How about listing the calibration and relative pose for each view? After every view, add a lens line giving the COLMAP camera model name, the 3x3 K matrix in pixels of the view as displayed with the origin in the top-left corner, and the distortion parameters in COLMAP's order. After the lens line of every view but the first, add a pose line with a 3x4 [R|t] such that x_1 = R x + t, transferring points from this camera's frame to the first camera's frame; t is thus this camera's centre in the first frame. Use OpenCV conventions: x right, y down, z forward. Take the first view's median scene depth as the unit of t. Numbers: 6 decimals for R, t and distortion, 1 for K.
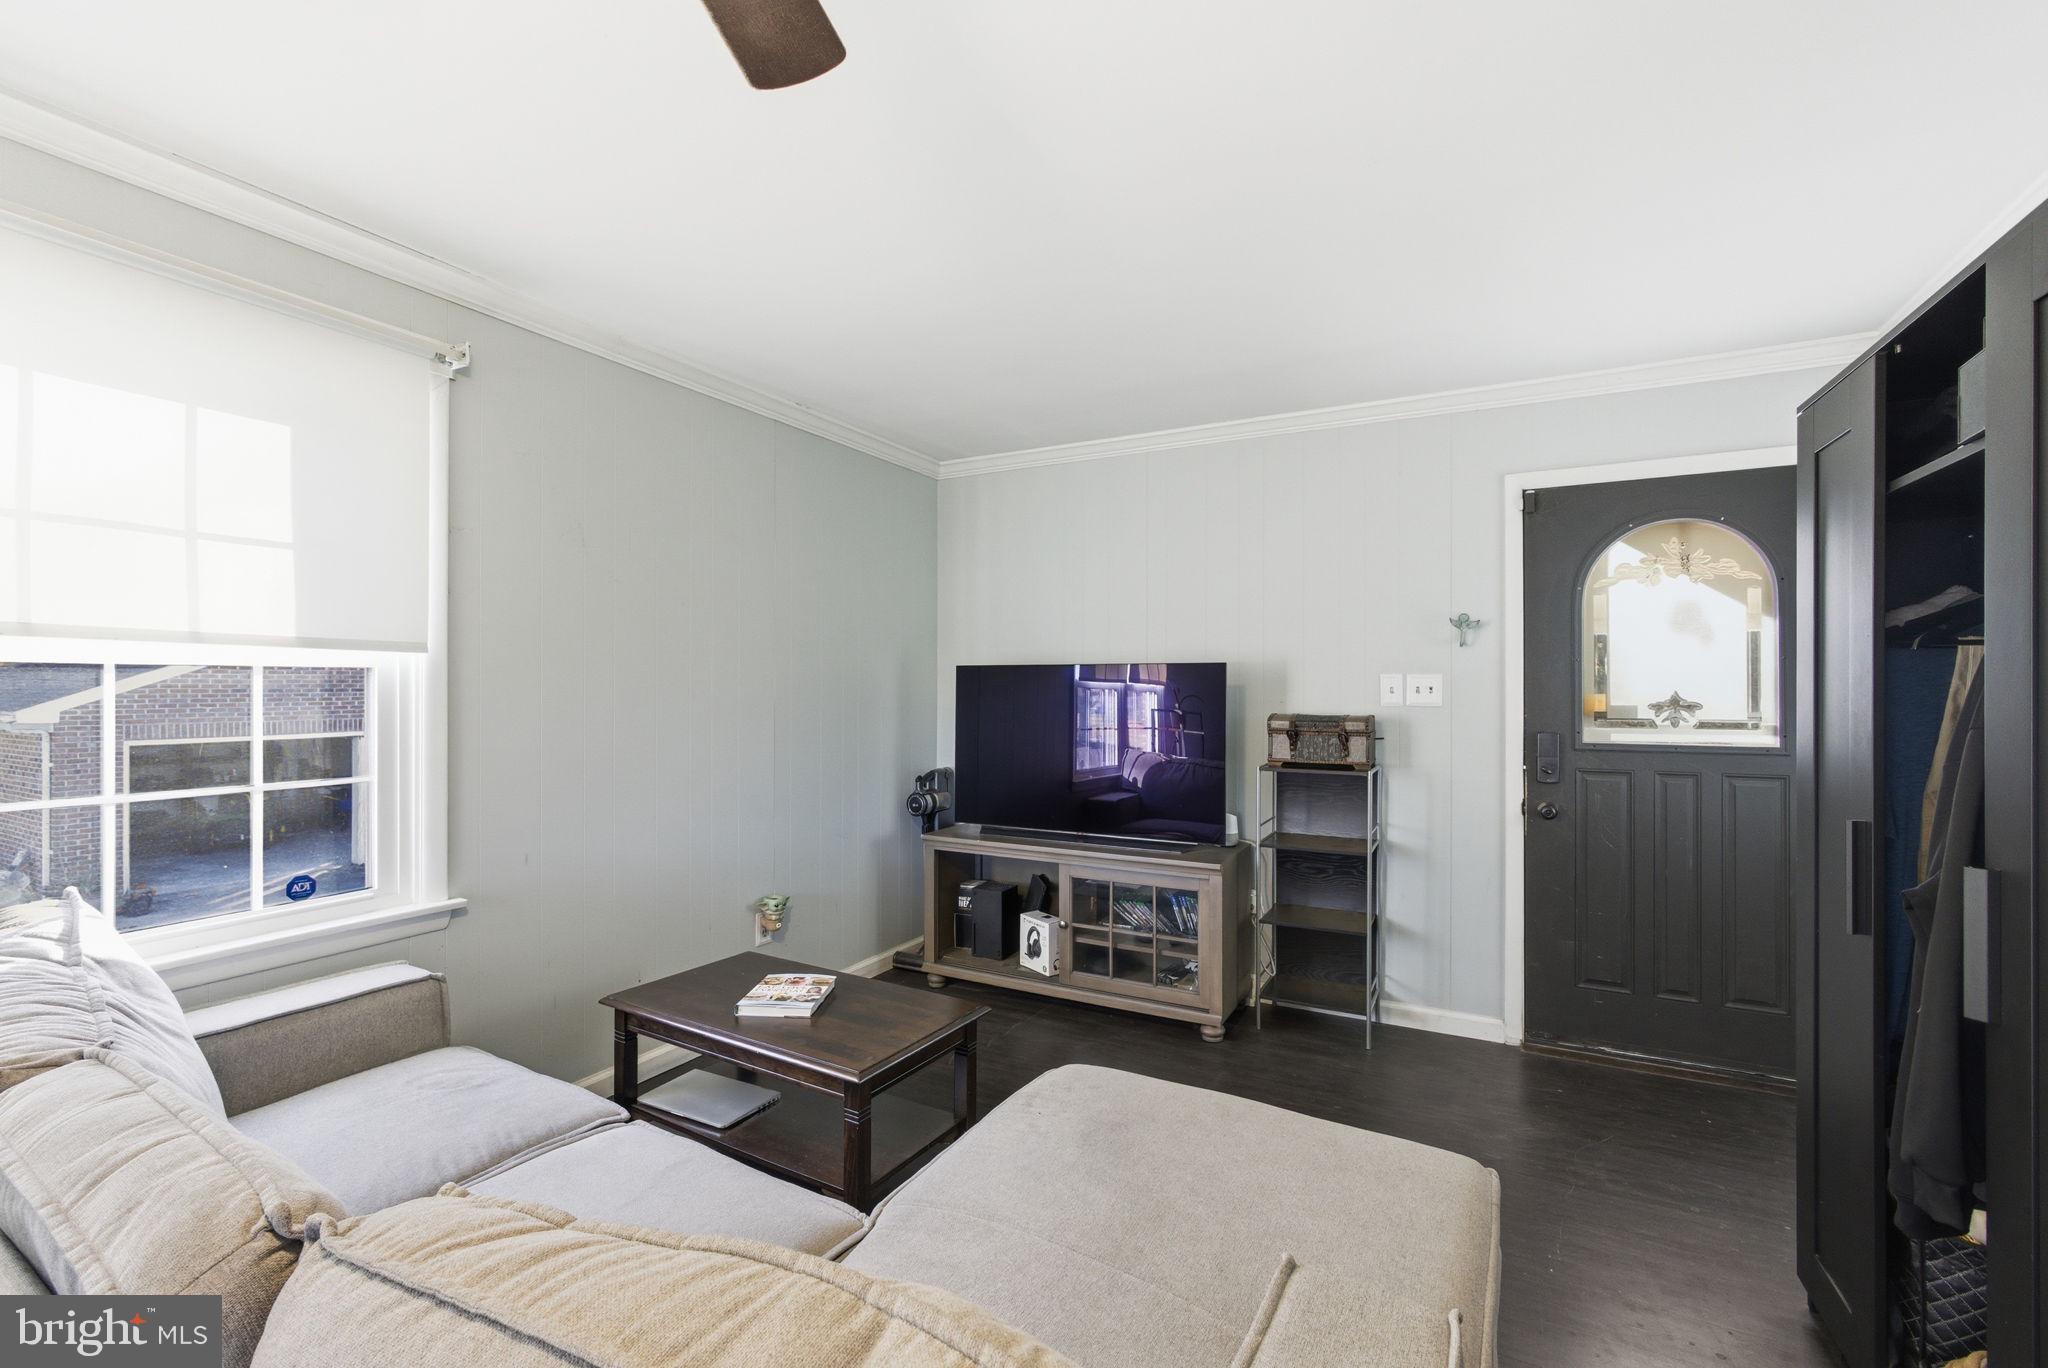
lens RADIAL K [[877.7, 0, 1012.9], [0, 877.7, 689.4], [0, 0, 1]] dist [0.004601, 0.000914]
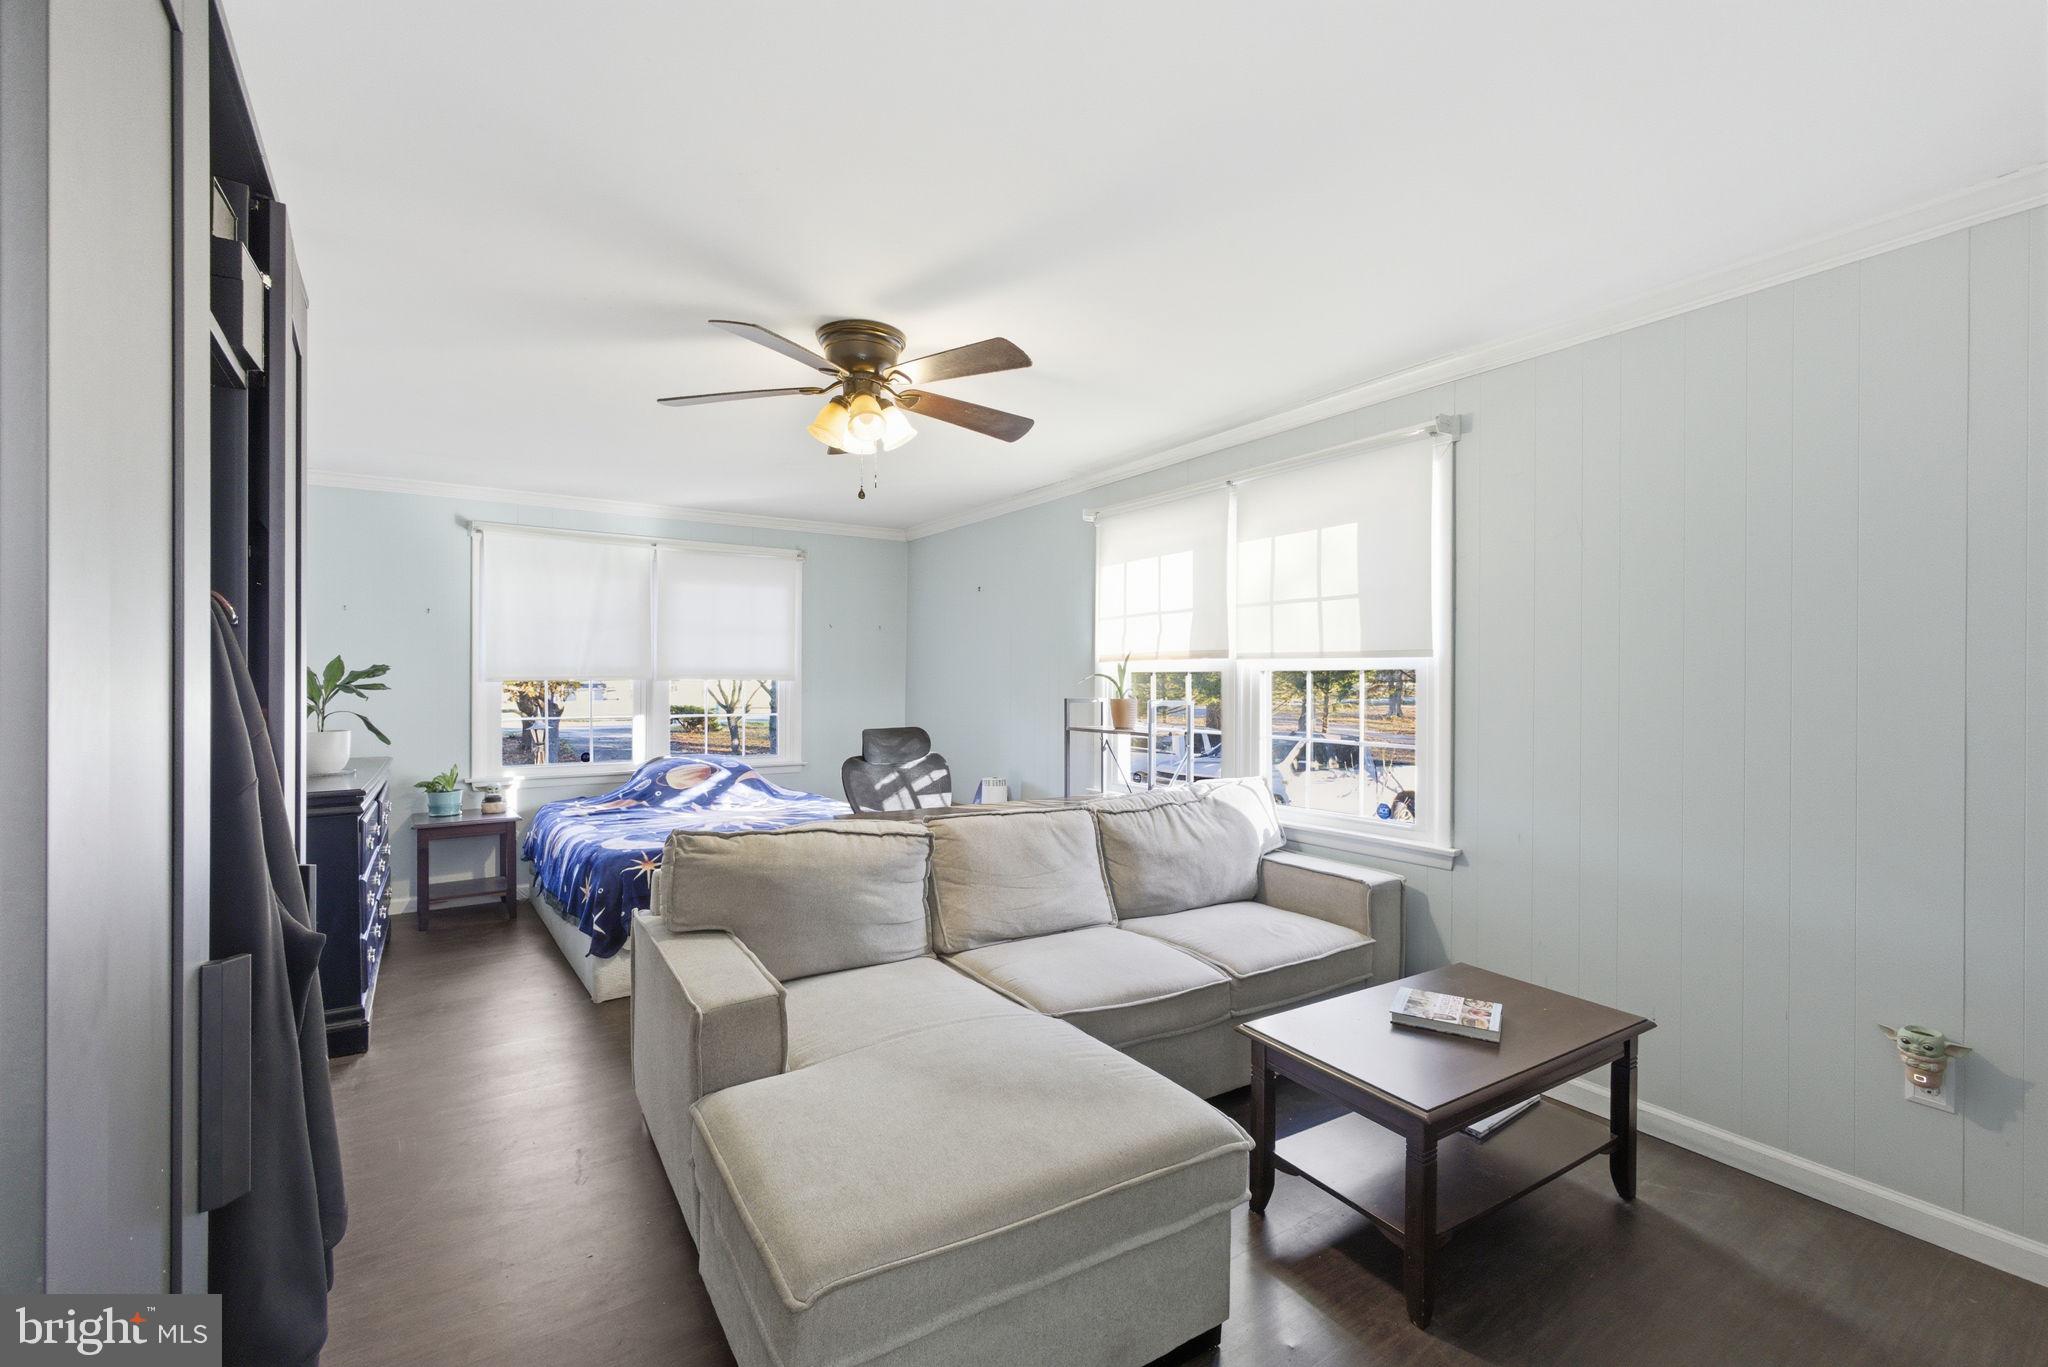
lens RADIAL K [[877.7, 0, 1015.6], [0, 877.7, 681.9], [0, 0, 1]] dist [0.004601, 0.000914]
pose [[-0.465146, -0.000197, -0.885234, 0.812606], [-0.003406, 0.999993, 0.001568, -0.003386], [0.885227, 0.003744, -0.465144, 1.066621]]
